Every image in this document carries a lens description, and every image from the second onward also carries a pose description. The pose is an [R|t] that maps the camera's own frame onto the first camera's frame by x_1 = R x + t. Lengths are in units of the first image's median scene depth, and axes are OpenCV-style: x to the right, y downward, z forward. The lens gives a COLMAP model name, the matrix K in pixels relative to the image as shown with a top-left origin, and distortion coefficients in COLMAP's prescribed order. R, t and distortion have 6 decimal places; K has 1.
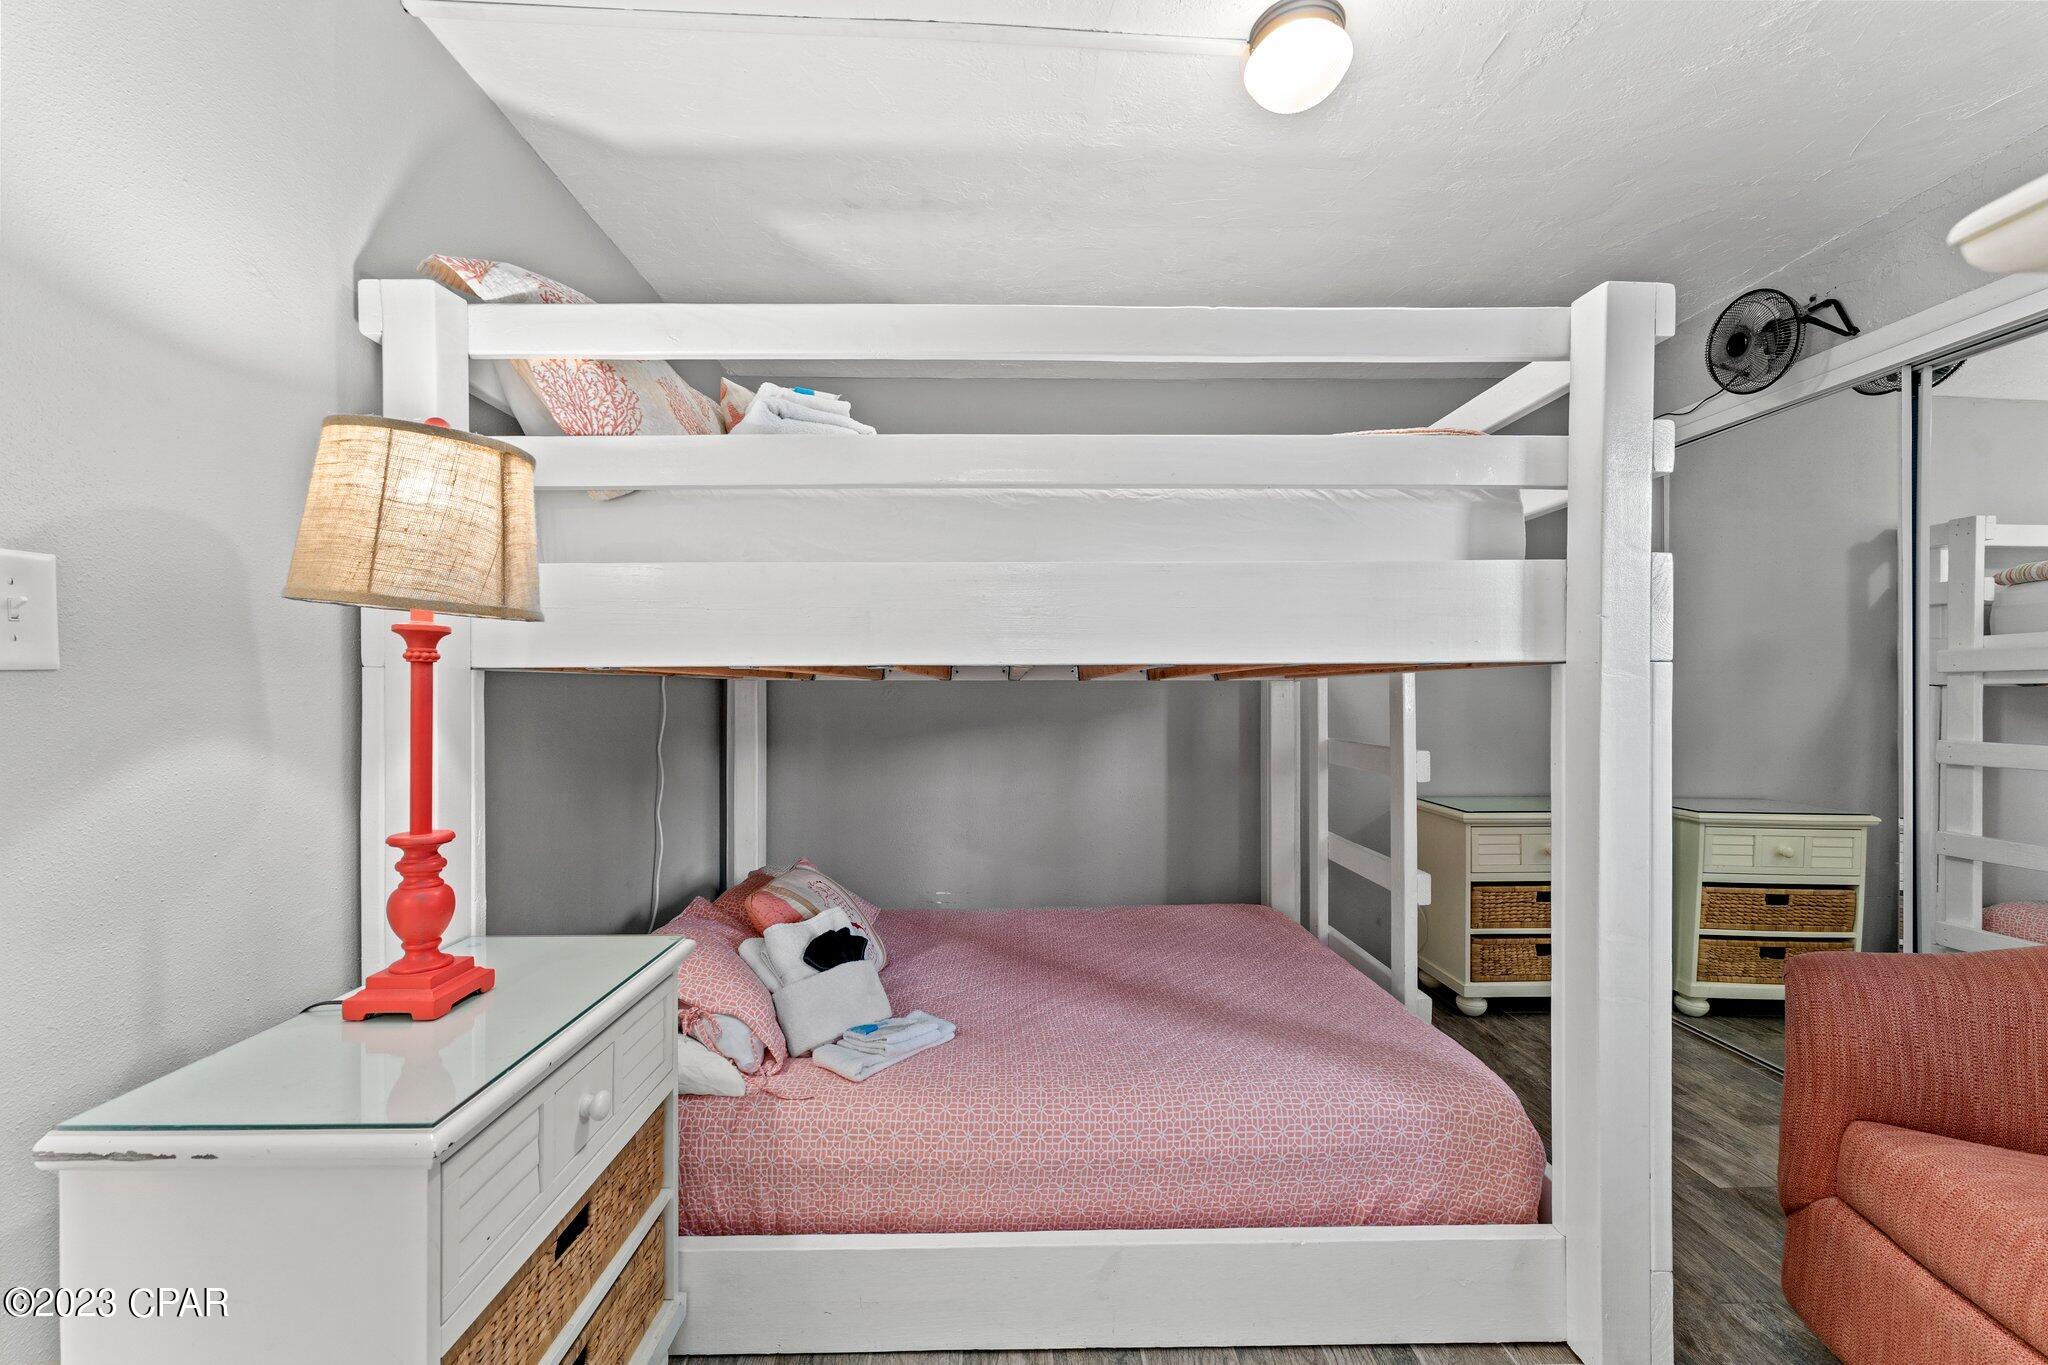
lens RADIAL K [[822.1, 0, 1024.0], [0, 822.1, 682.5], [0, 0, 1]] dist [0.000906, -0.000582]
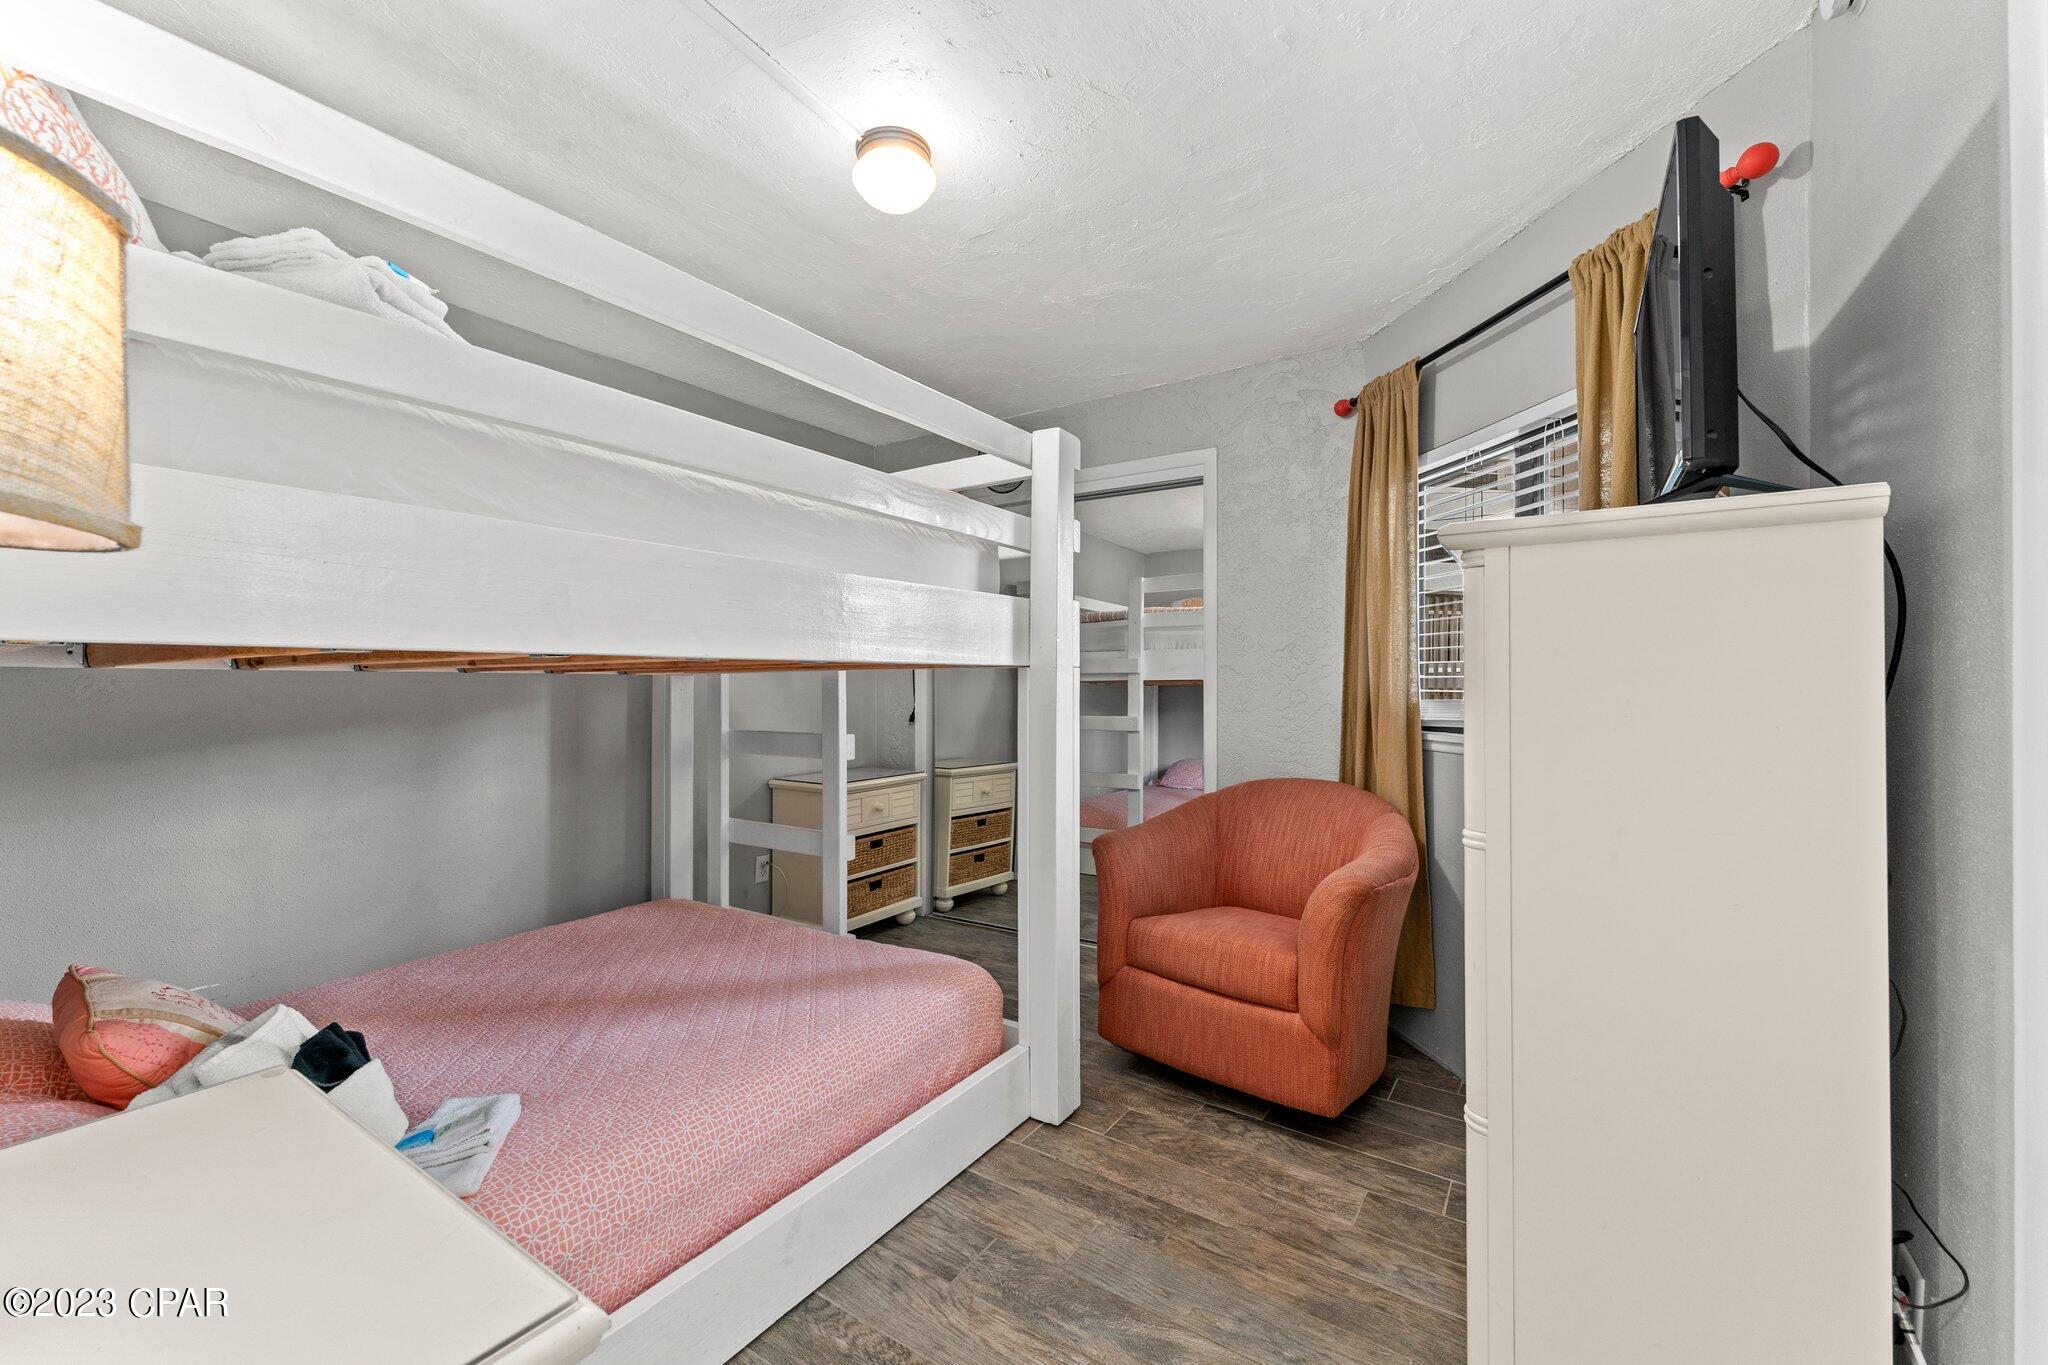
lens RADIAL K [[824.4, 0, 1013.6], [0, 824.4, 669.5], [0, 0, 1]] dist [0.000500, -0.000369]
pose [[0.569170, 0.016071, 0.822063, -0.465665], [-0.008907, 0.999871, -0.013380, 0.001009], [-0.822172, 0.000294, 0.569240, 0.122513]]
